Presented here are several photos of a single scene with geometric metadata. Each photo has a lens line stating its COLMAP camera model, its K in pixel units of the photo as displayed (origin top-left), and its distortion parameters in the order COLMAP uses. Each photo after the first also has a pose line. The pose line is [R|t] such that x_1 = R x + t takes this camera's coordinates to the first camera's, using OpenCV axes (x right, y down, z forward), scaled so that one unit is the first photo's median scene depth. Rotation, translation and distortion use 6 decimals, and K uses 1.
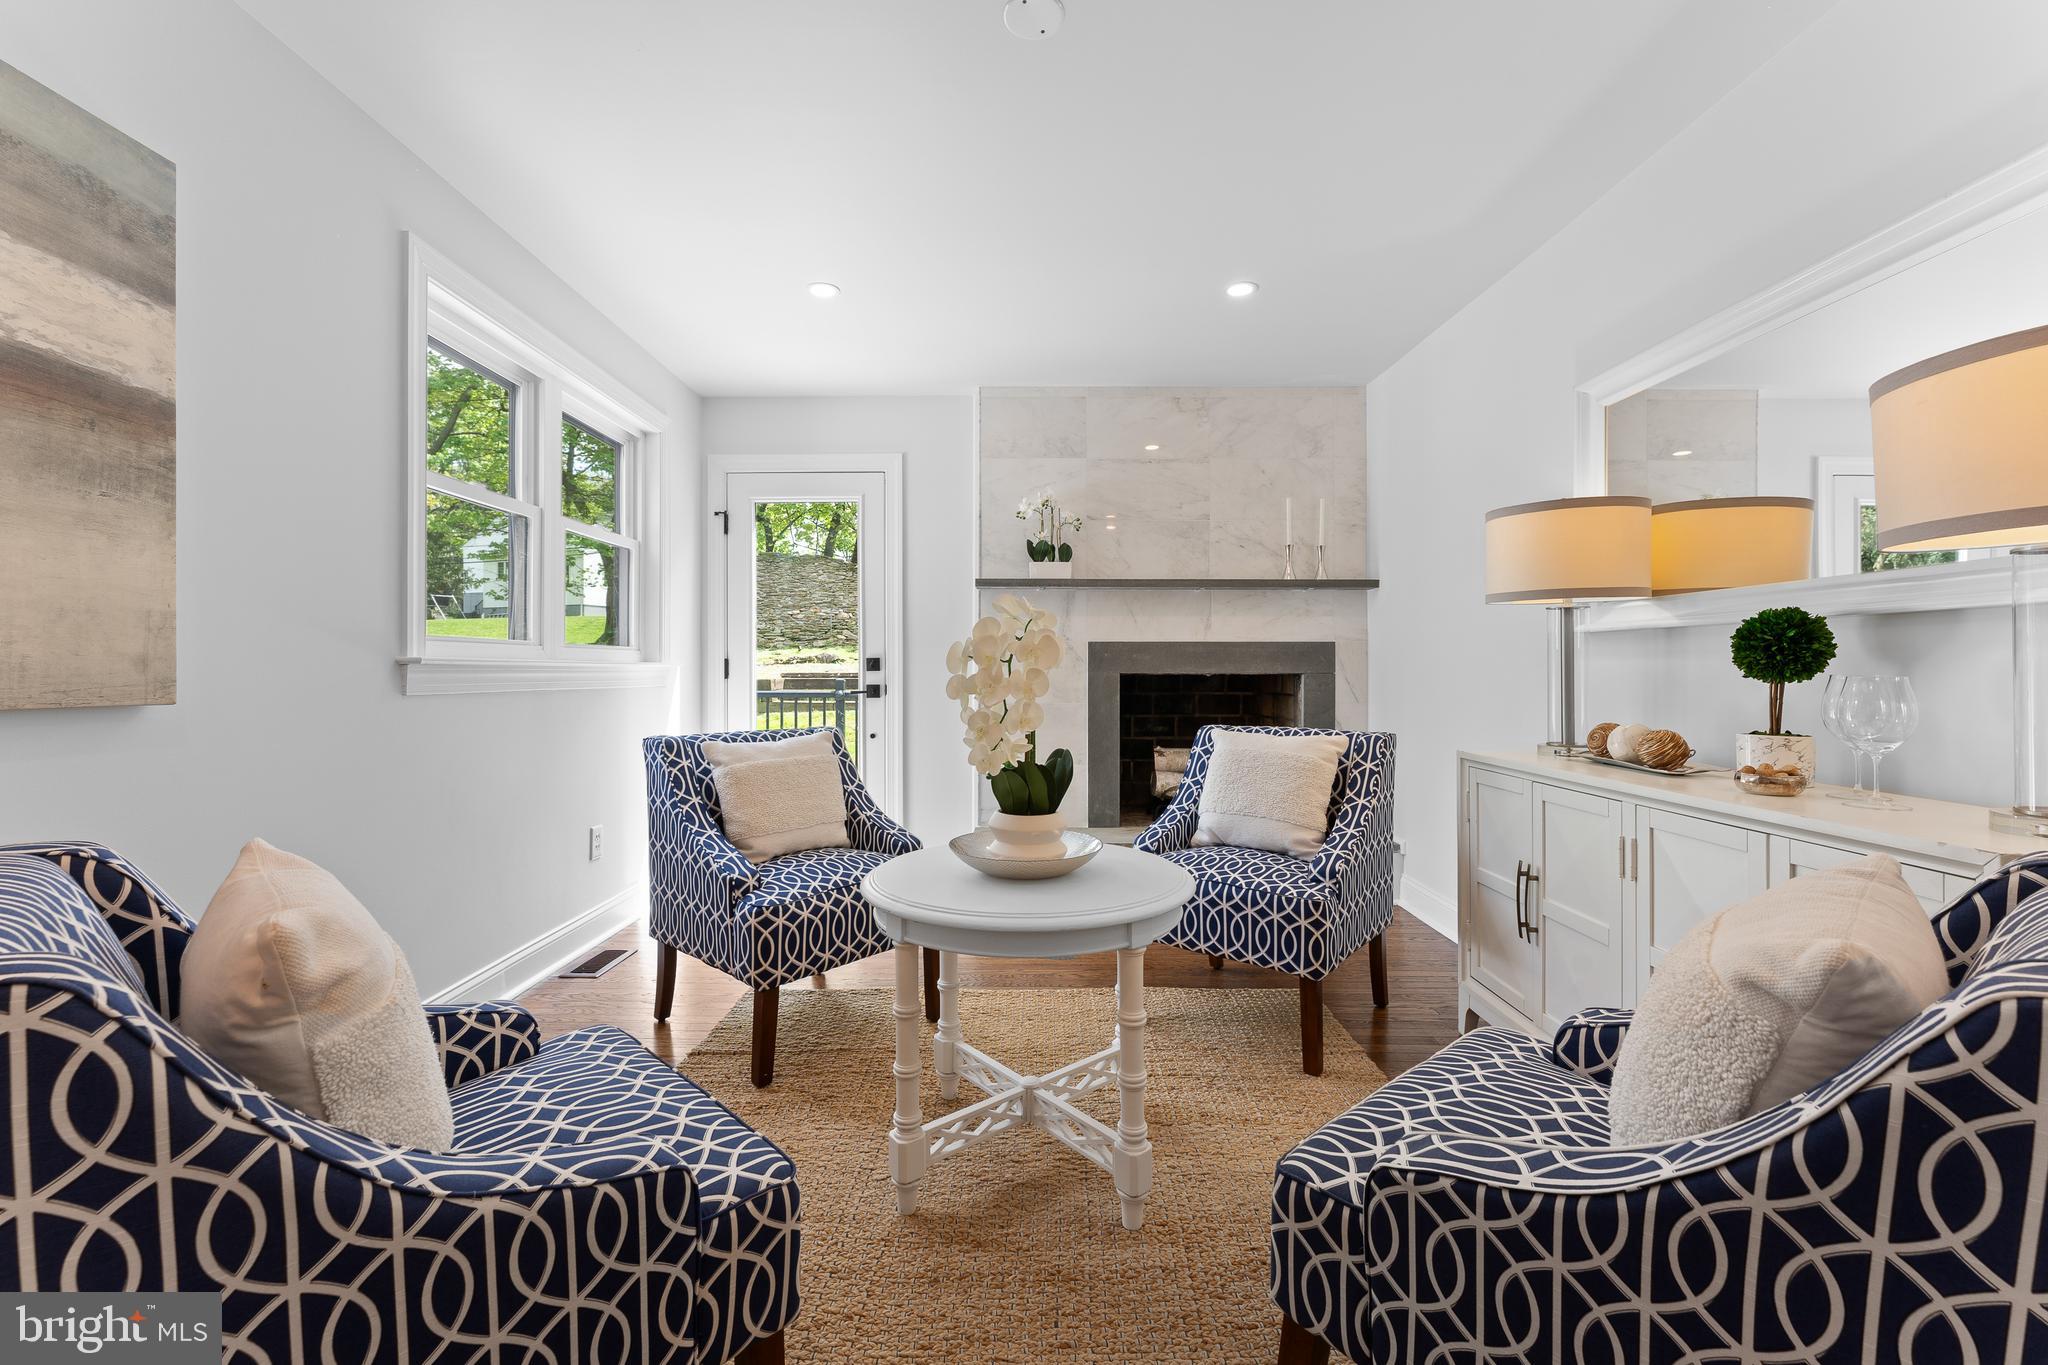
lens RADIAL K [[815.1, 0, 1025.5], [0, 815.1, 681.5], [0, 0, 1]] dist [-0.024016, 0.003655]
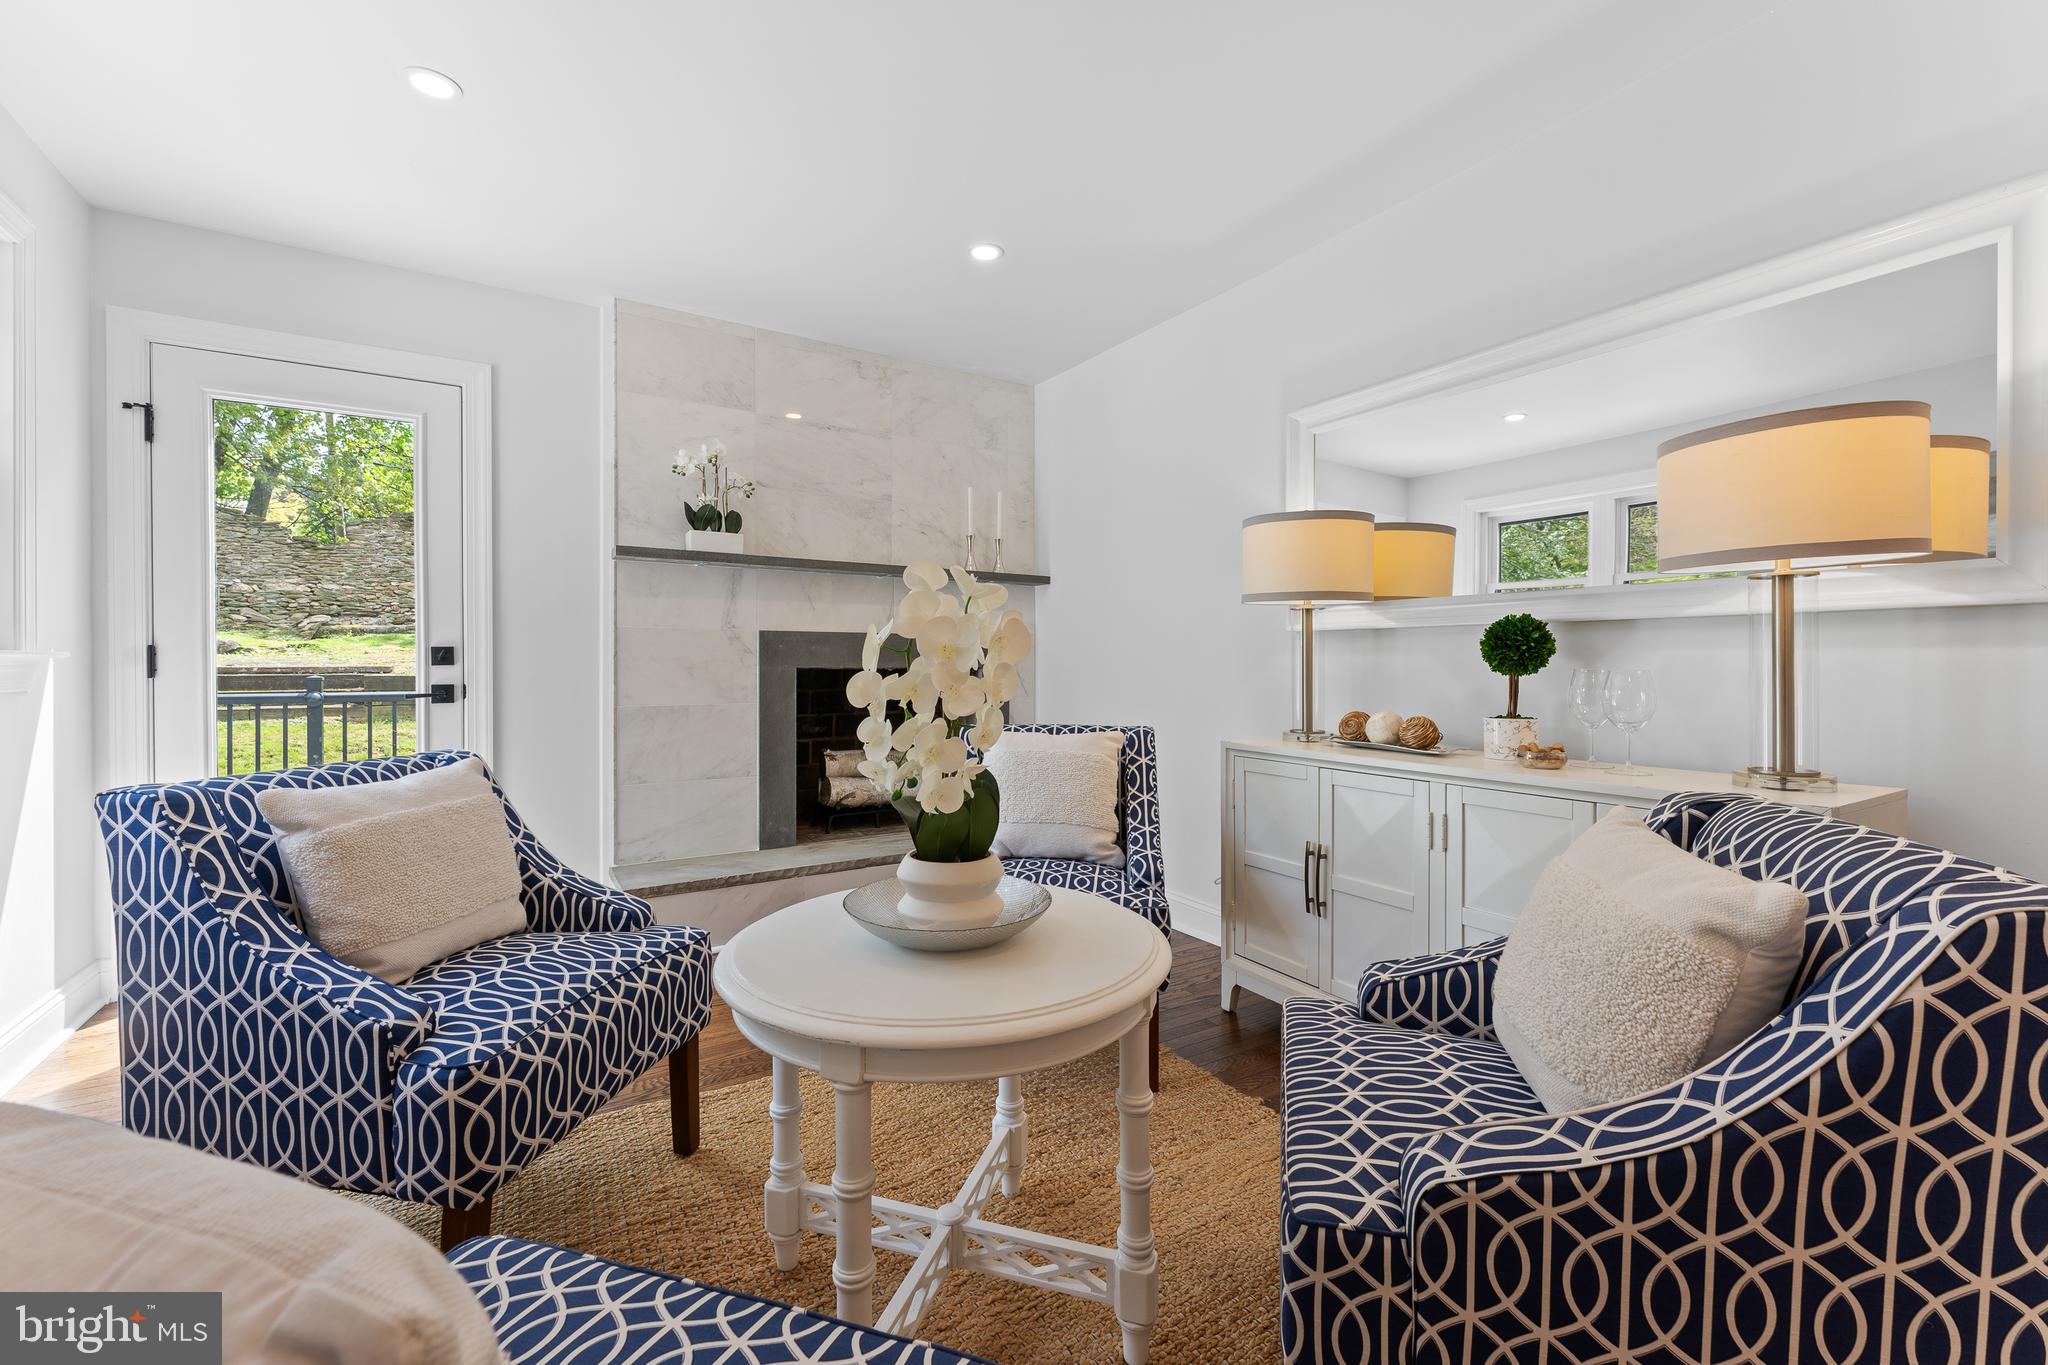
lens RADIAL K [[815.1, 0, 1022.8], [0, 815.1, 674.6], [0, 0, 1]] dist [-0.024016, 0.003655]
pose [[0.837866, -0.006043, 0.545843, -0.273389], [0.006971, 0.999976, 0.000371, -0.003028], [-0.545832, 0.003494, 0.837887, 0.263494]]
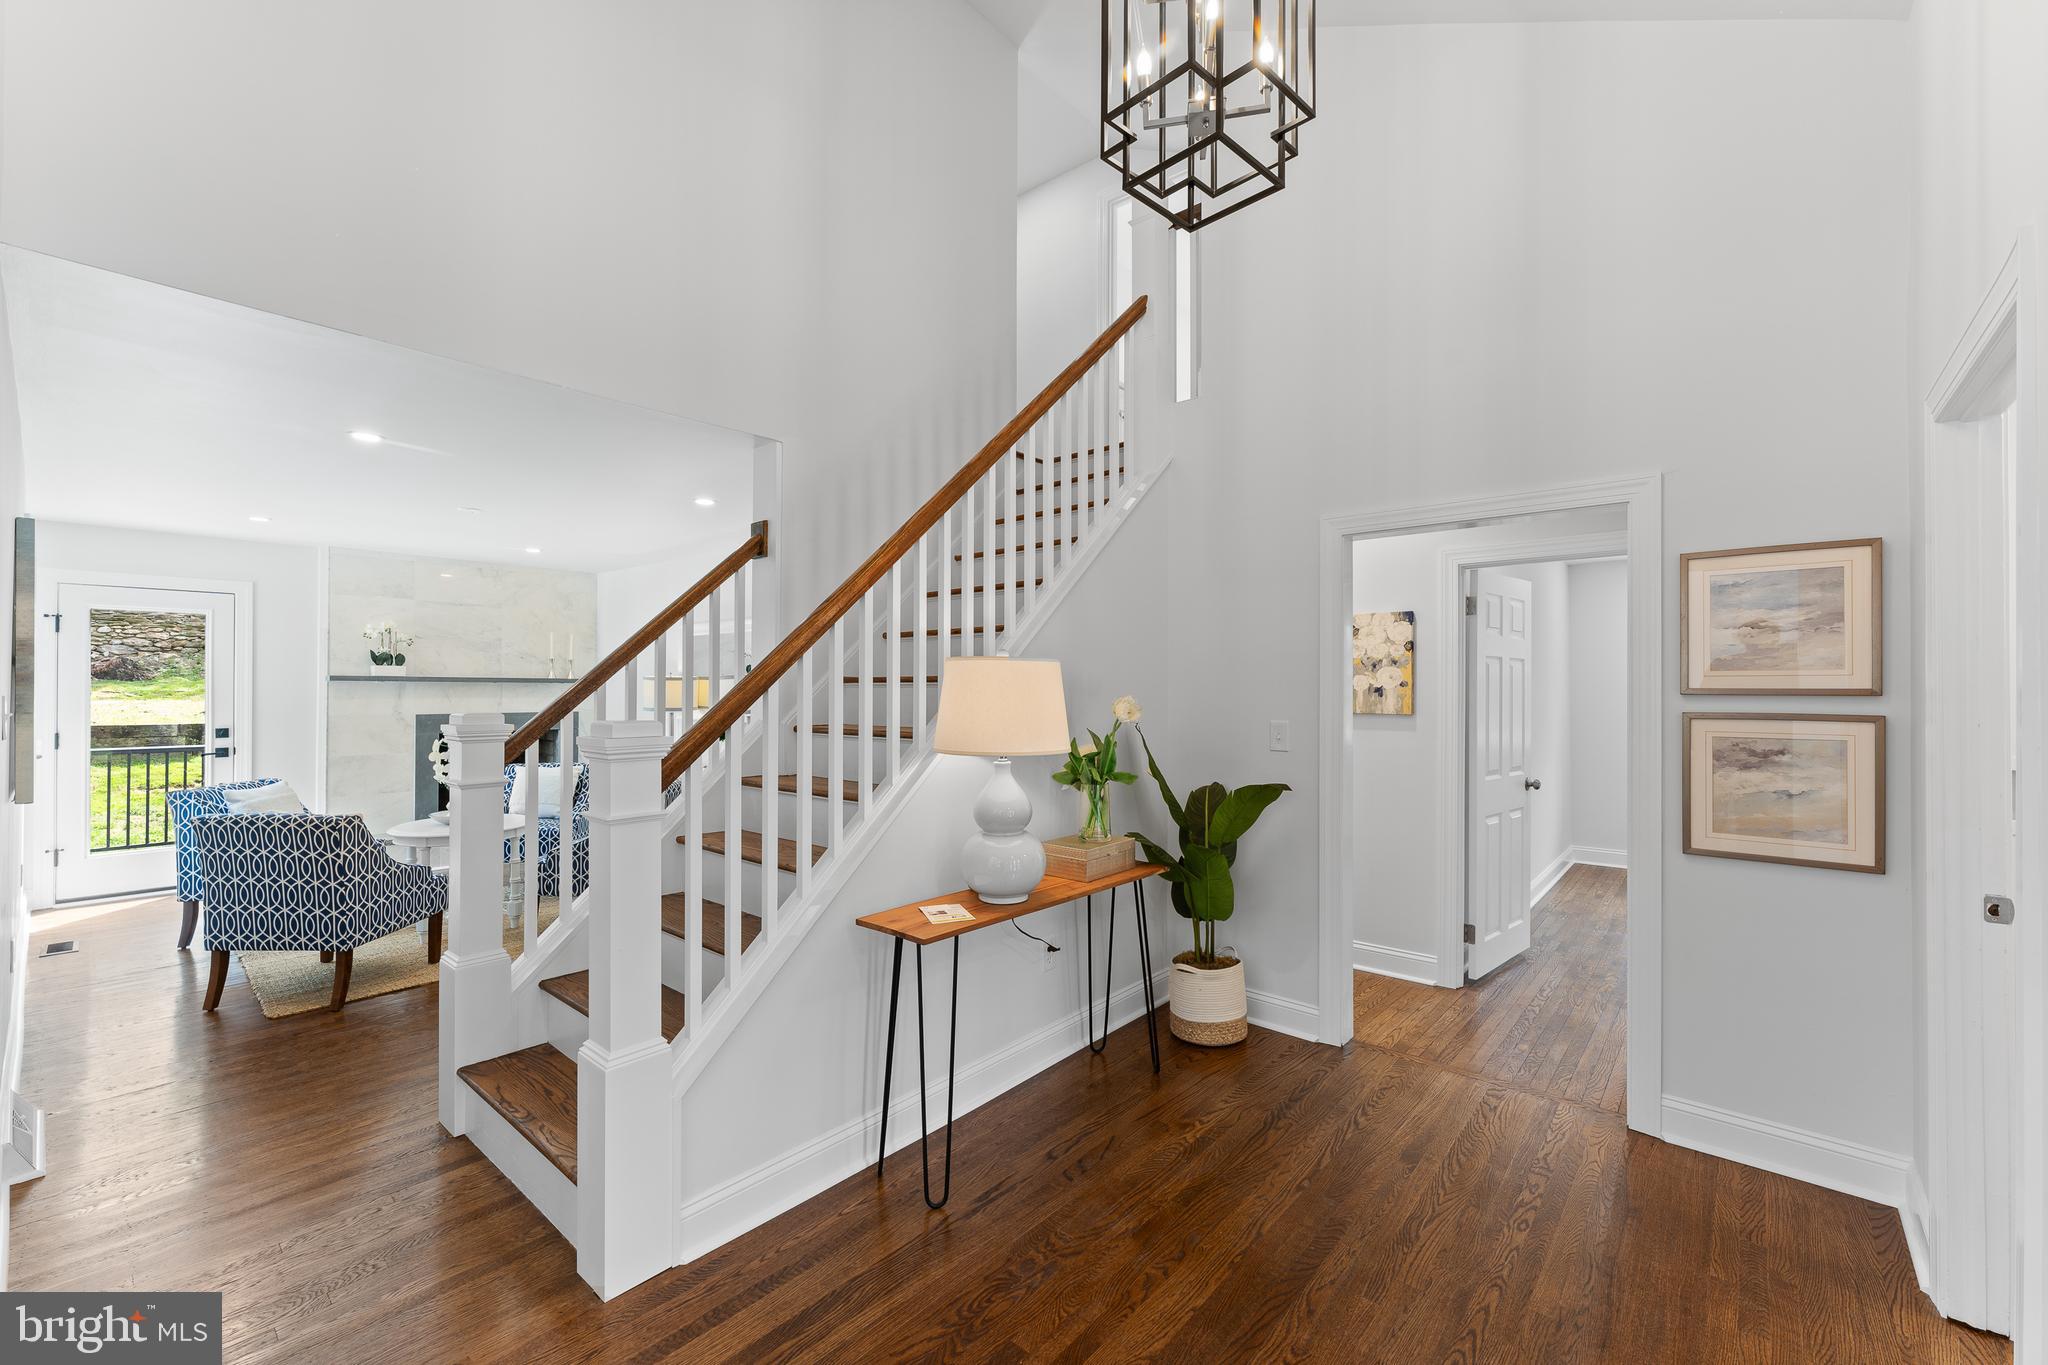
lens RADIAL K [[815.1, 0, 1029.5], [0, 815.1, 676.3], [0, 0, 1]] dist [-0.024016, 0.003655]
pose [[0.648104, 0.013556, 0.761431, -0.616205], [0.007643, 0.999675, -0.024303, -0.136925], [-0.761514, 0.021570, 0.647790, -1.682736]]
